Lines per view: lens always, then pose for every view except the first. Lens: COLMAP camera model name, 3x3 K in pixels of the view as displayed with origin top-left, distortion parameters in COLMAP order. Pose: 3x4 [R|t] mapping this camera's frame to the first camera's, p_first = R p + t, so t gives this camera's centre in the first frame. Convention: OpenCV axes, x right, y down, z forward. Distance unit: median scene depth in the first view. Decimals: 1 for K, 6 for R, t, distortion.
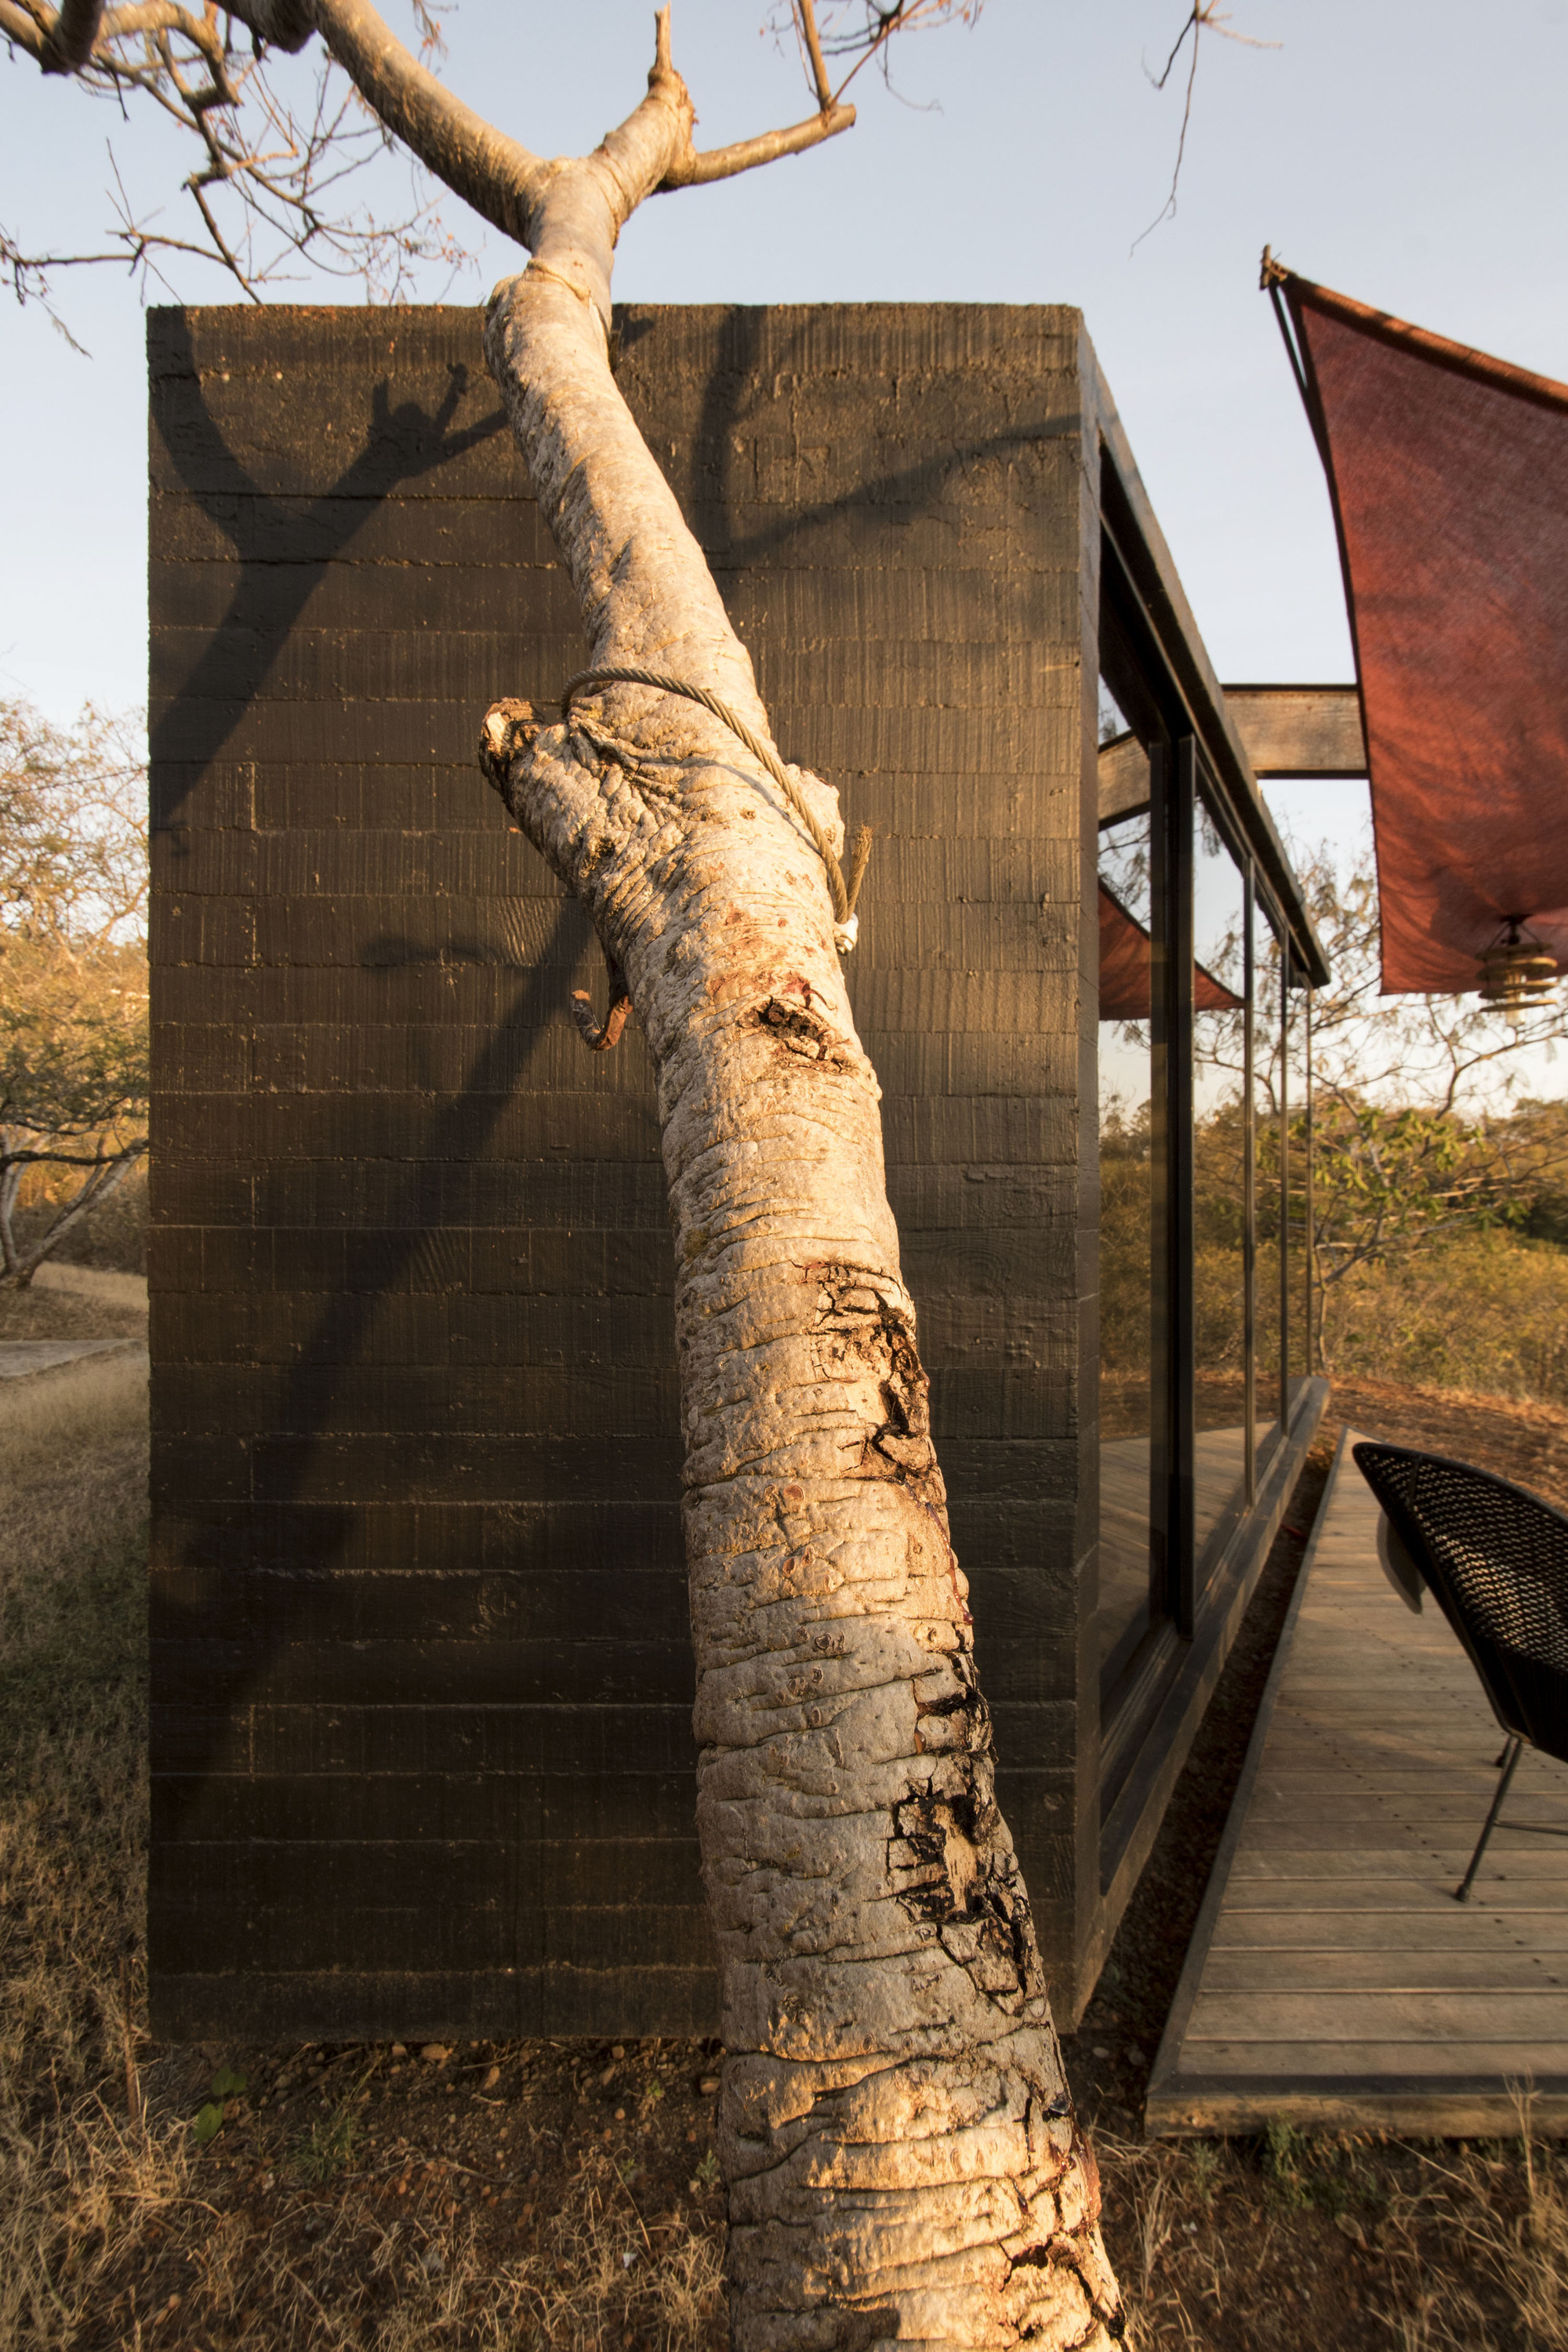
lens RADIAL K [[1012.8, 0, 773.8], [0, 1012.8, 1165.2], [0, 0, 1]] dist [0.000555, 0.000088]
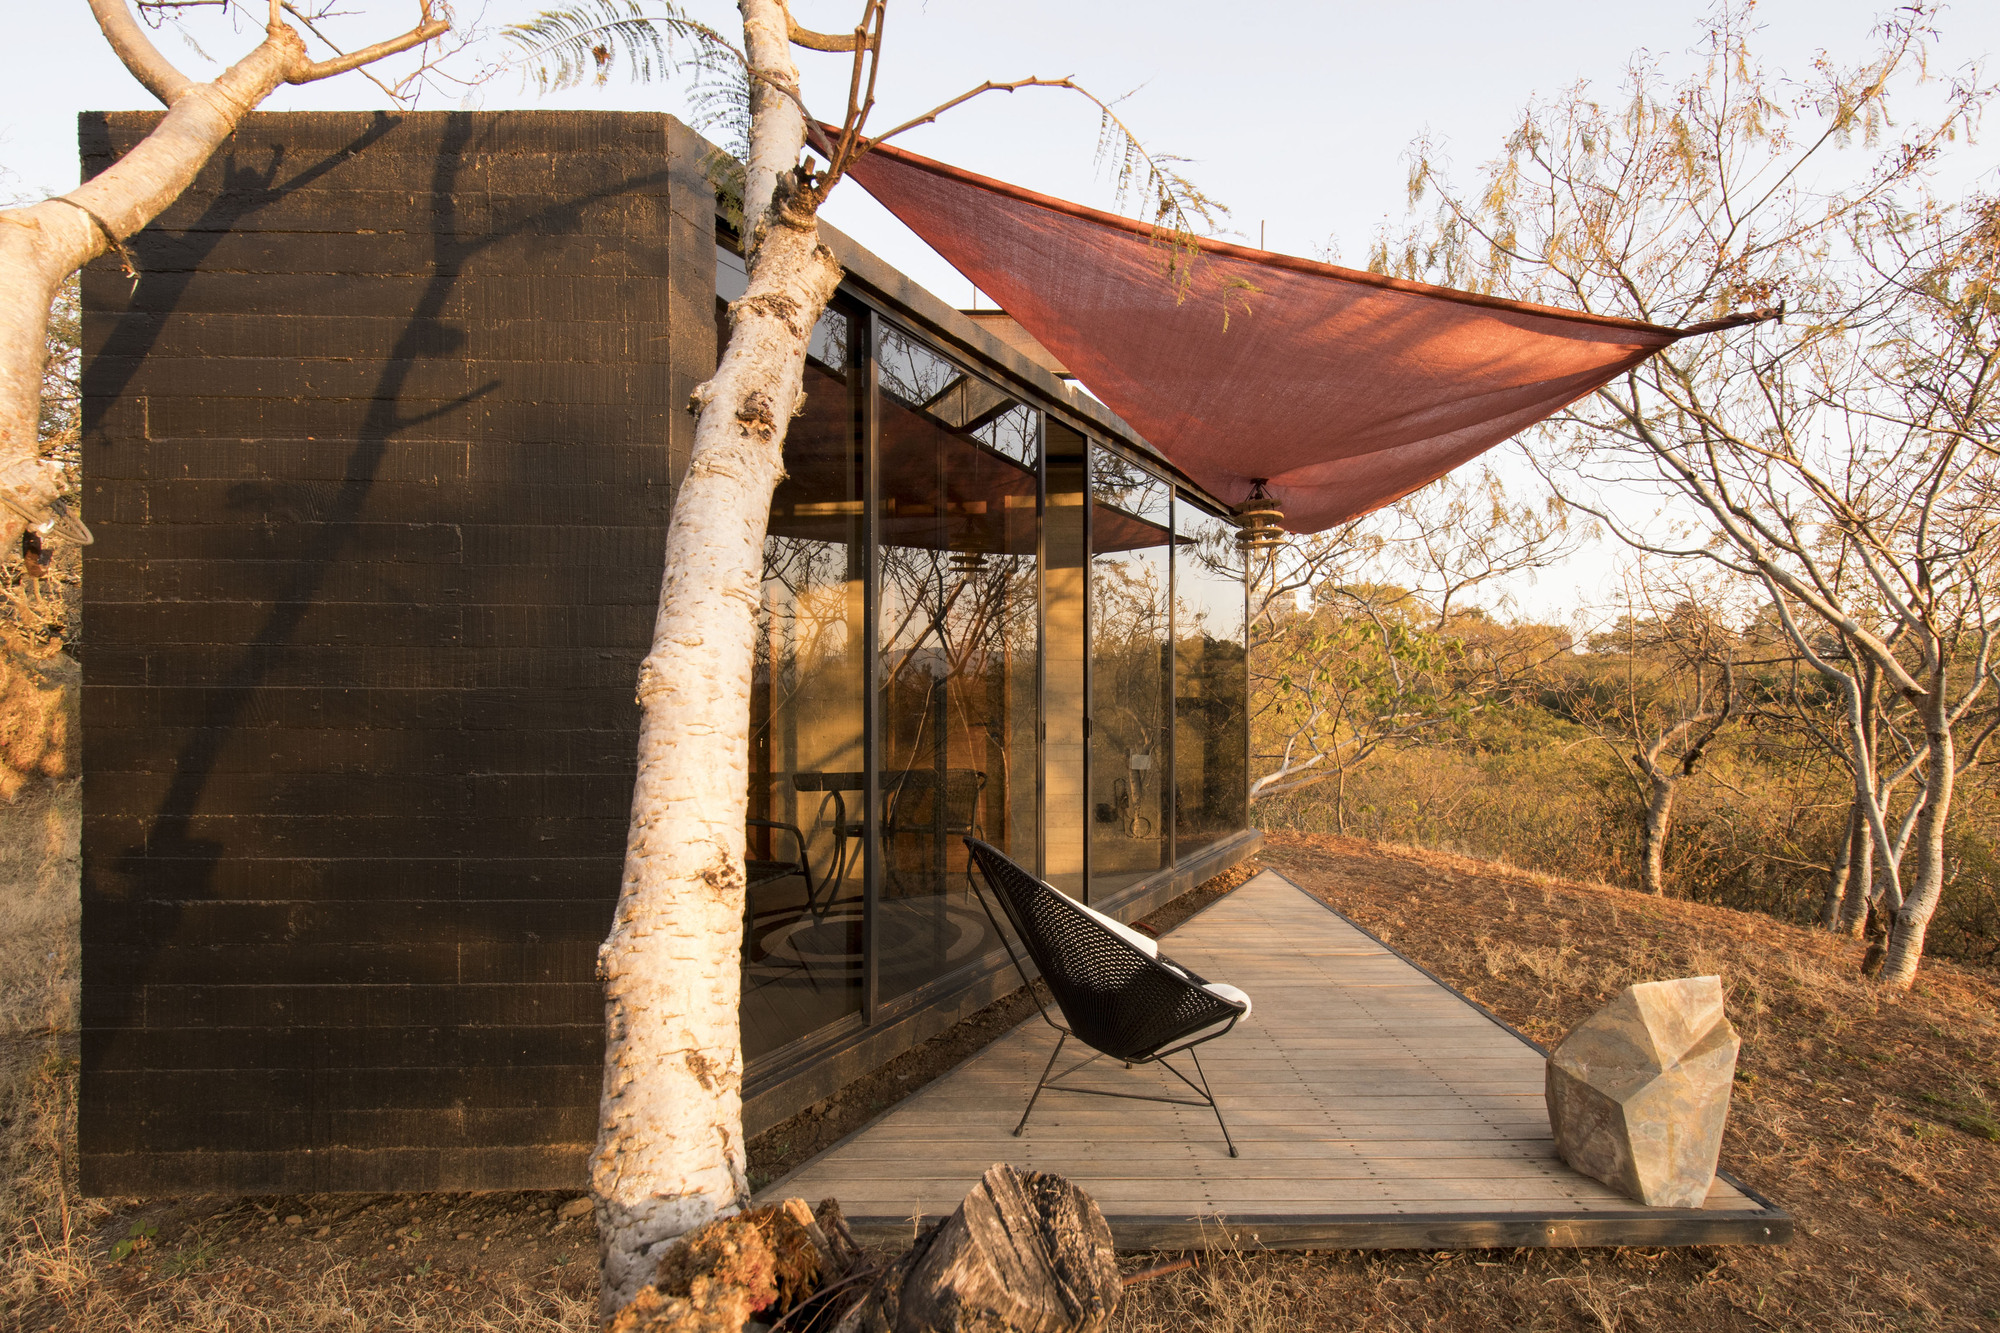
lens RADIAL K [[861.2, 0, 1008.6], [0, 861.2, 673.3], [0, 0, 1]] dist [0.000555, 0.000088]
pose [[0.999969, -0.000606, 0.007825, 0.835183], [0.000614, 0.999999, -0.001043, 0.042701], [-0.007825, 0.001047, 0.999969, -0.370974]]
